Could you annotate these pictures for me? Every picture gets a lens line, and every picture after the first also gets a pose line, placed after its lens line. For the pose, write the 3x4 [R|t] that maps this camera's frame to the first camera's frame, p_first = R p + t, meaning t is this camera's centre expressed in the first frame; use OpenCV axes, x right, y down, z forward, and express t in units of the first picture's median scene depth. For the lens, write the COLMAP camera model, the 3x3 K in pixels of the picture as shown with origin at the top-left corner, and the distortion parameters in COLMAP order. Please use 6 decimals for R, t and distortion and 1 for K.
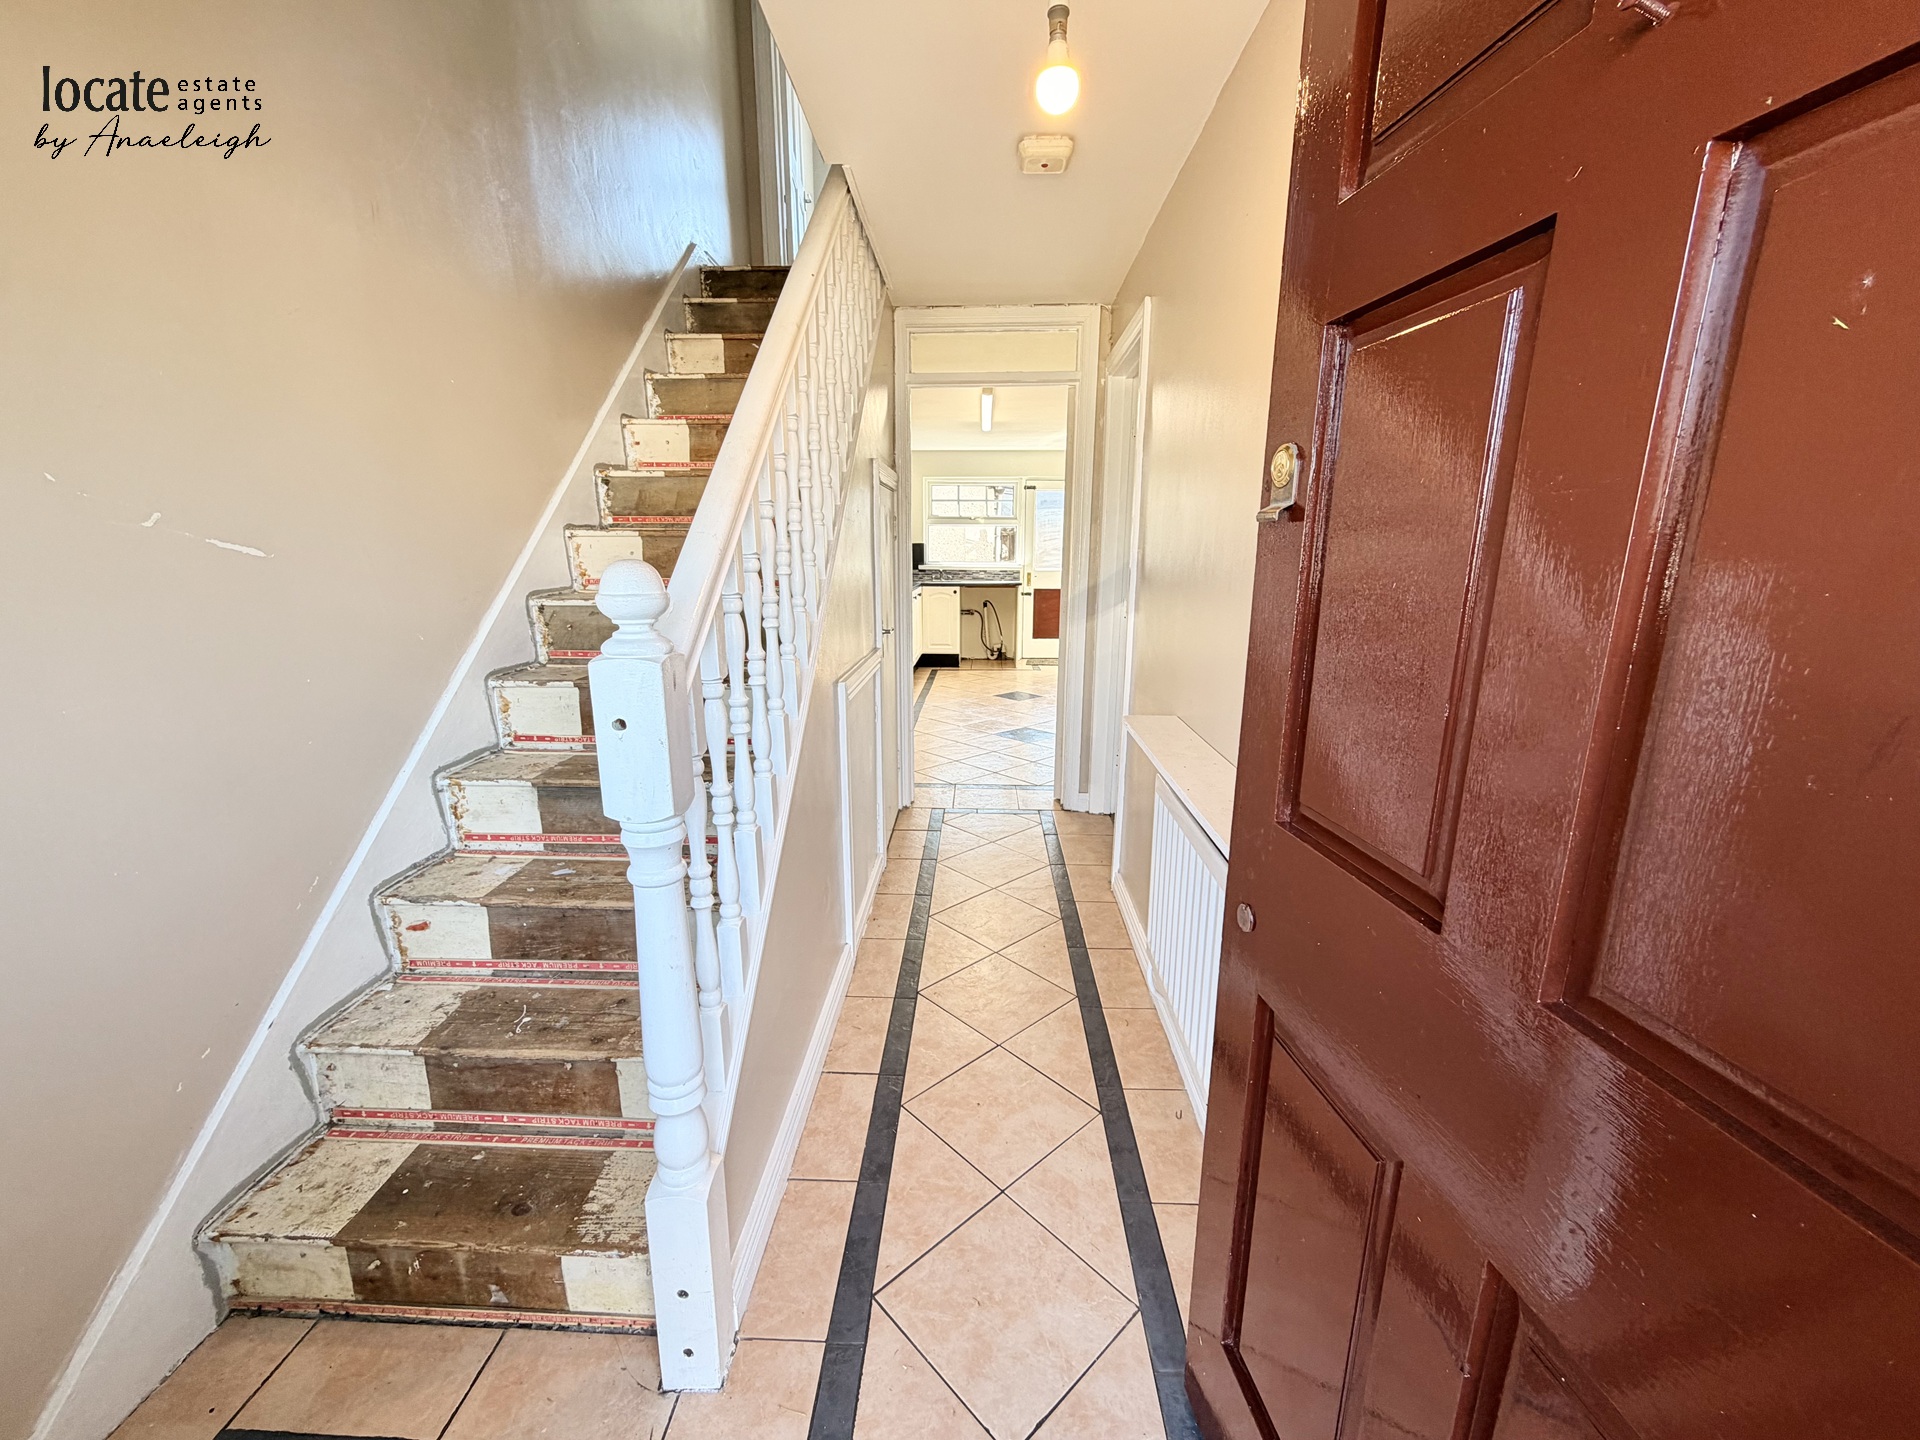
lens RADIAL K [[765.5, 0, 957.4], [0, 765.5, 720.6], [0, 0, 1]] dist [0.000094, -0.000040]
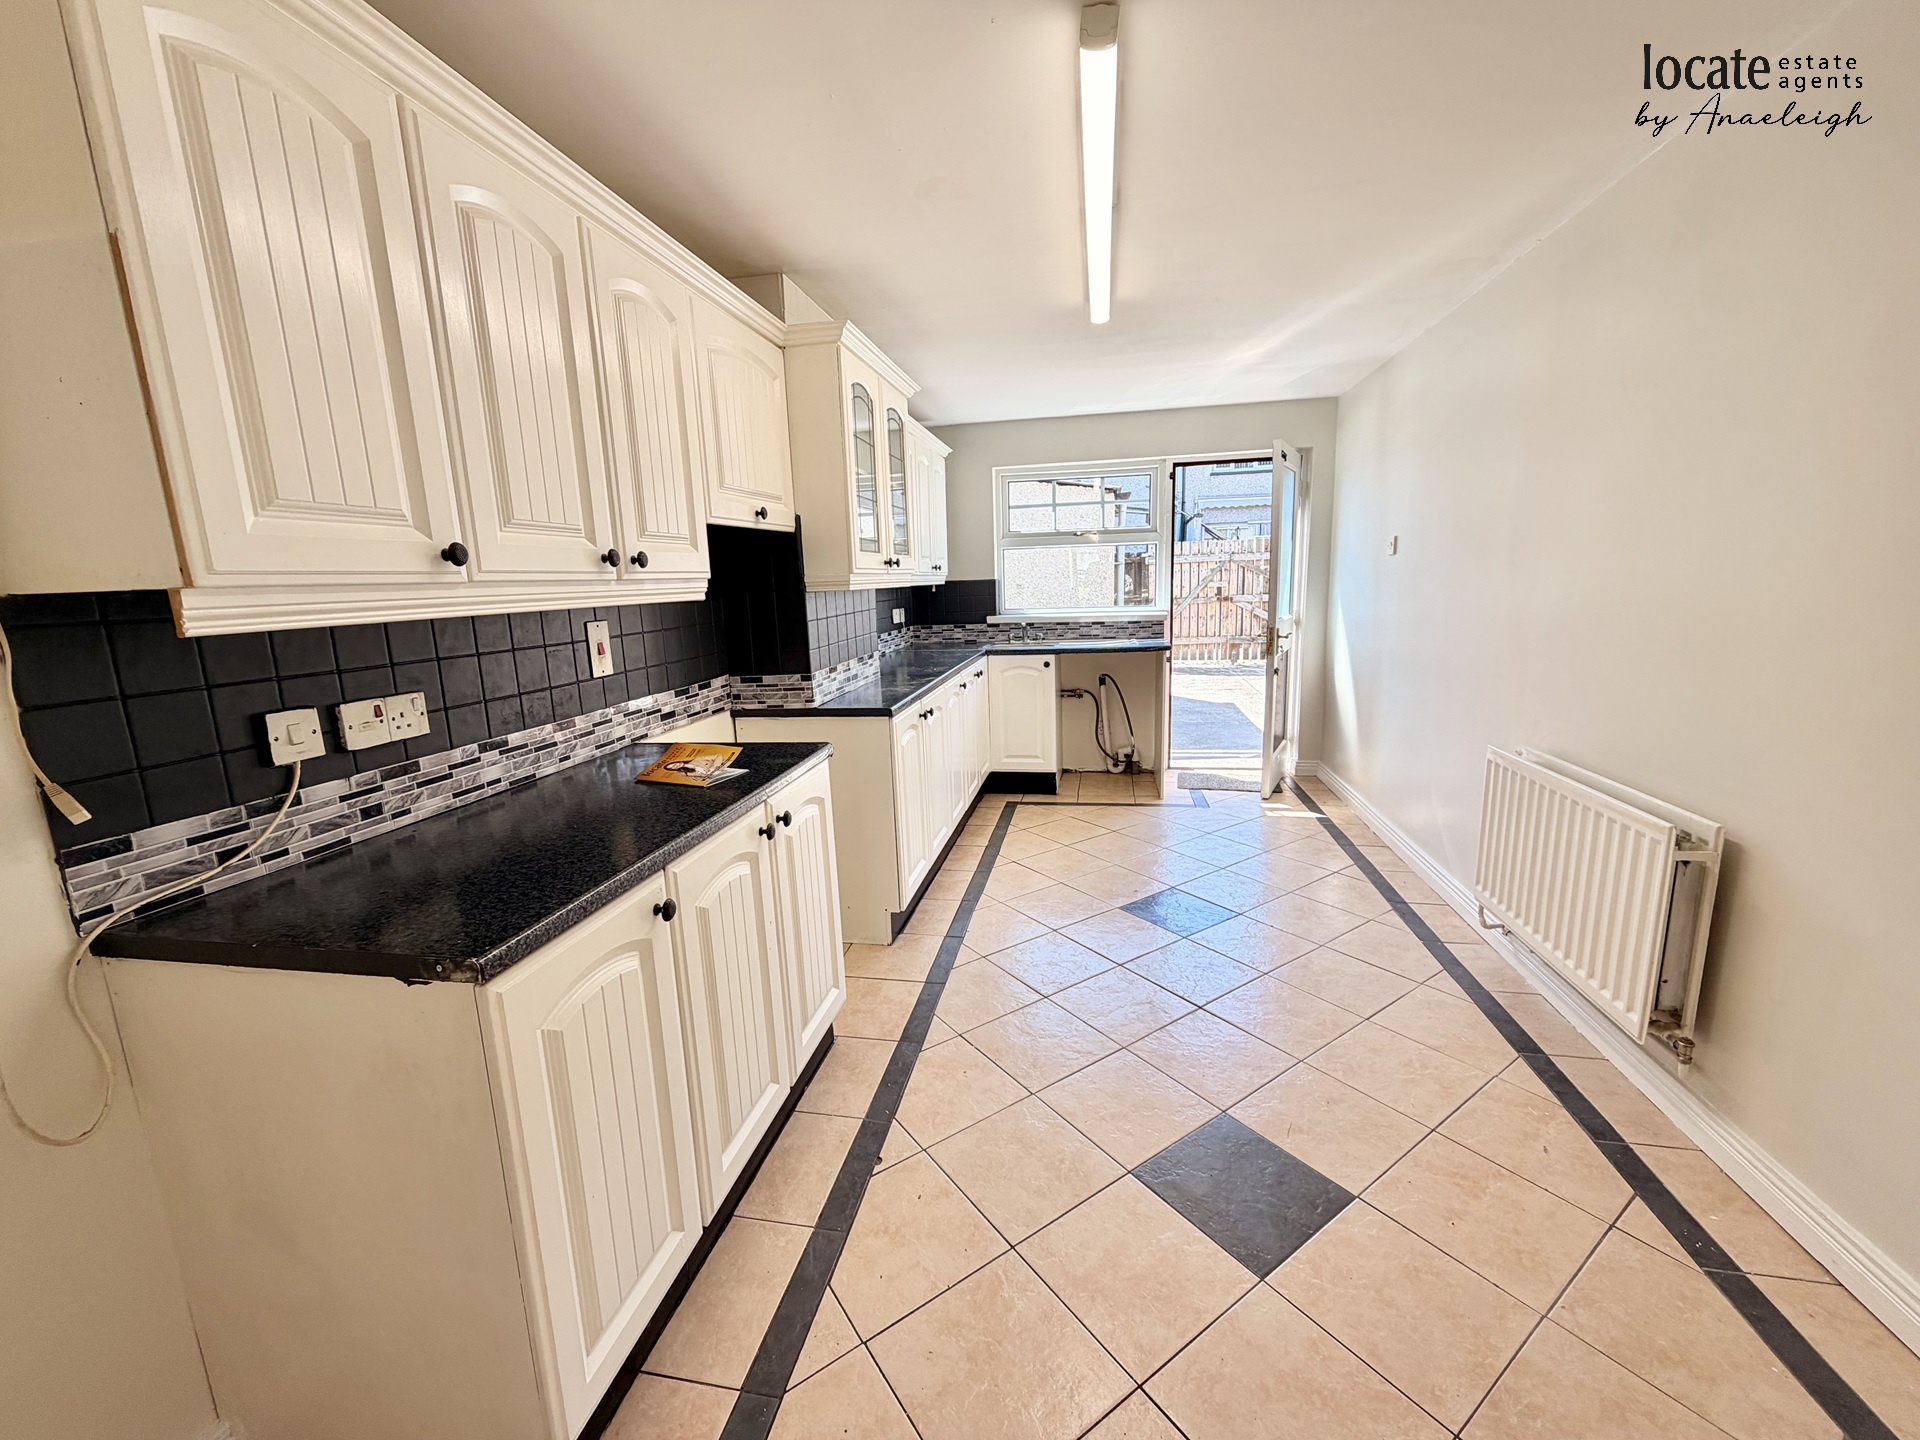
lens RADIAL K [[765.5, 0, 960.0], [0, 765.5, 722.4], [0, 0, 1]] dist [0.000094, -0.000040]
pose [[0.987911, -0.014841, -0.154313, 0.019171], [0.008294, 0.999041, -0.042986, -0.096978], [0.154803, 0.041187, 0.987086, 0.419235]]
